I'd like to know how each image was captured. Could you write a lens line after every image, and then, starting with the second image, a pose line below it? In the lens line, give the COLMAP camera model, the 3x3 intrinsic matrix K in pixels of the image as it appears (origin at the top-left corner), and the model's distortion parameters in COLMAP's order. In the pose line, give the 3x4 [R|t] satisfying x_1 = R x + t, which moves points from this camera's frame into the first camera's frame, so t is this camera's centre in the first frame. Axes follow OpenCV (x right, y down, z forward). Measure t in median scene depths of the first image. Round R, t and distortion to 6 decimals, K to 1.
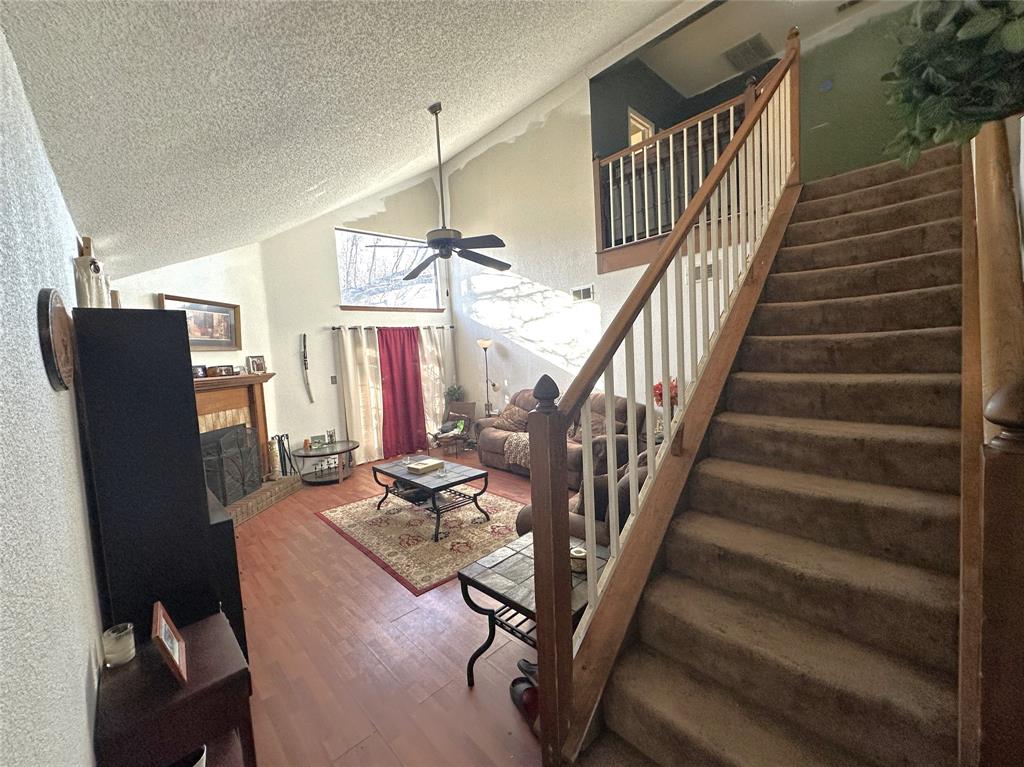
lens RADIAL K [[410.4, 0, 513.2], [0, 410.4, 379.7], [0, 0, 1]] dist [0.001378, 0.000182]
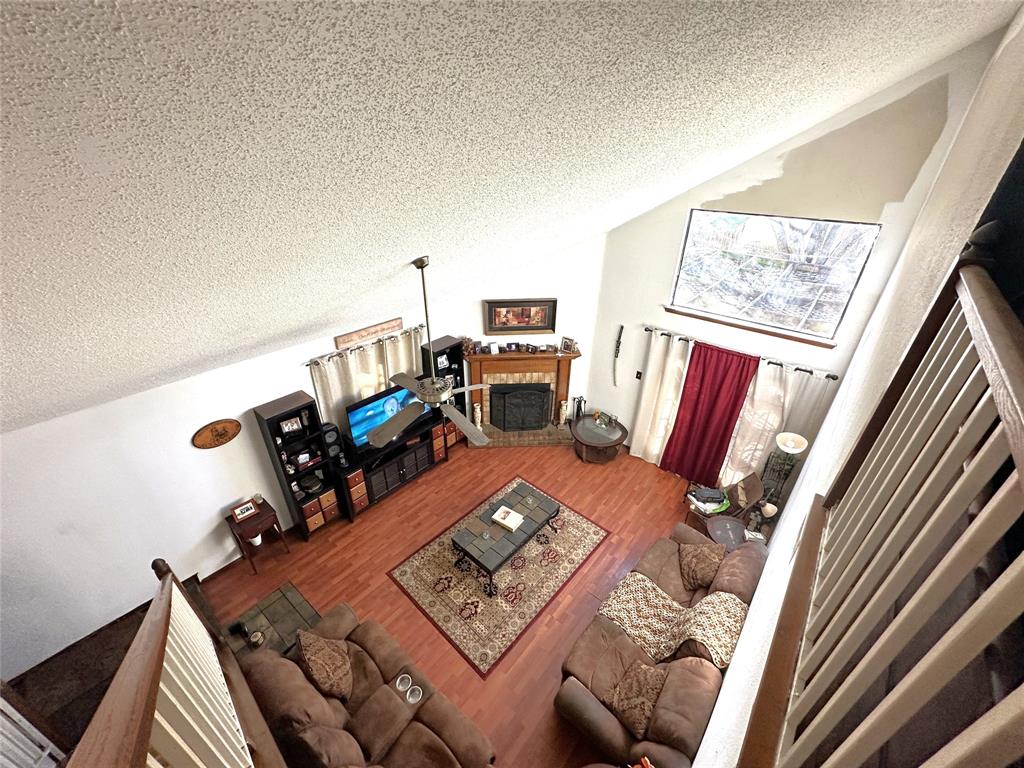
lens RADIAL K [[410.4, 0, 514.7], [0, 410.4, 384.8], [0, 0, 1]] dist [0.001378, 0.000182]
pose [[0.115667, 0.546681, -0.829314, 0.372281], [-0.088897, 0.837265, 0.539523, -0.502672], [0.989302, 0.011318, 0.145443, 0.581330]]
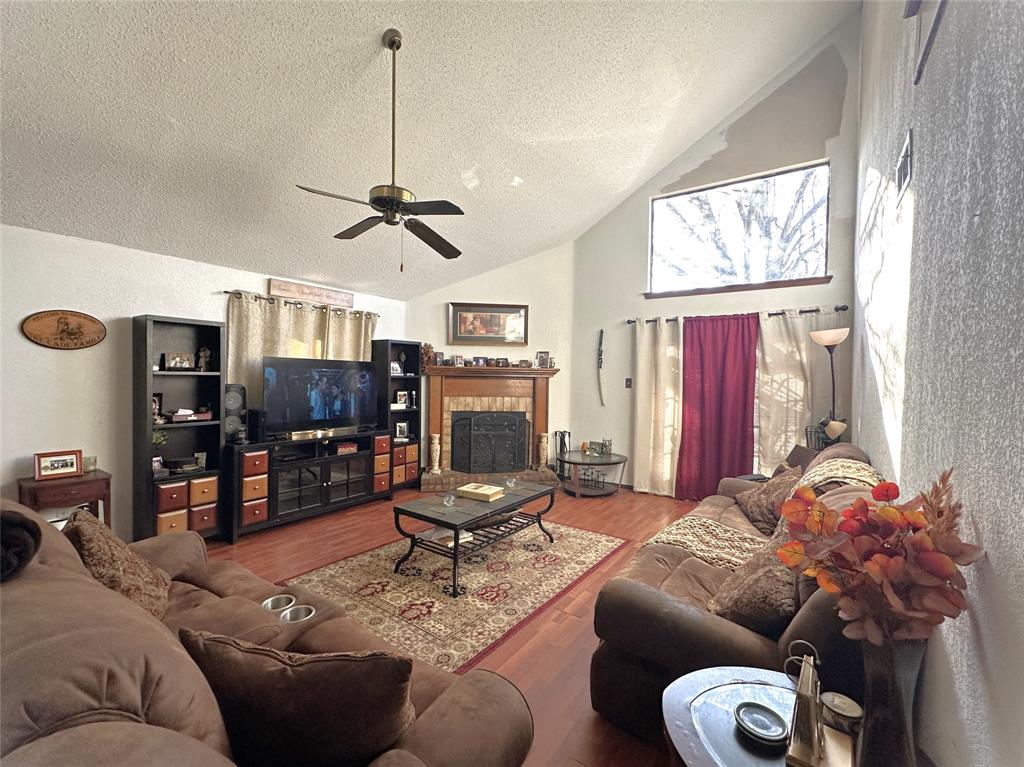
lens RADIAL K [[438.7, 0, 514.0], [0, 438.7, 384.0], [0, 0, 1]] dist [0.001380, 0.000003]
pose [[0.212506, 0.087655, -0.973220, 0.407020], [-0.093071, 0.993256, 0.069137, -0.039176], [0.972717, 0.075887, 0.219231, 0.592390]]
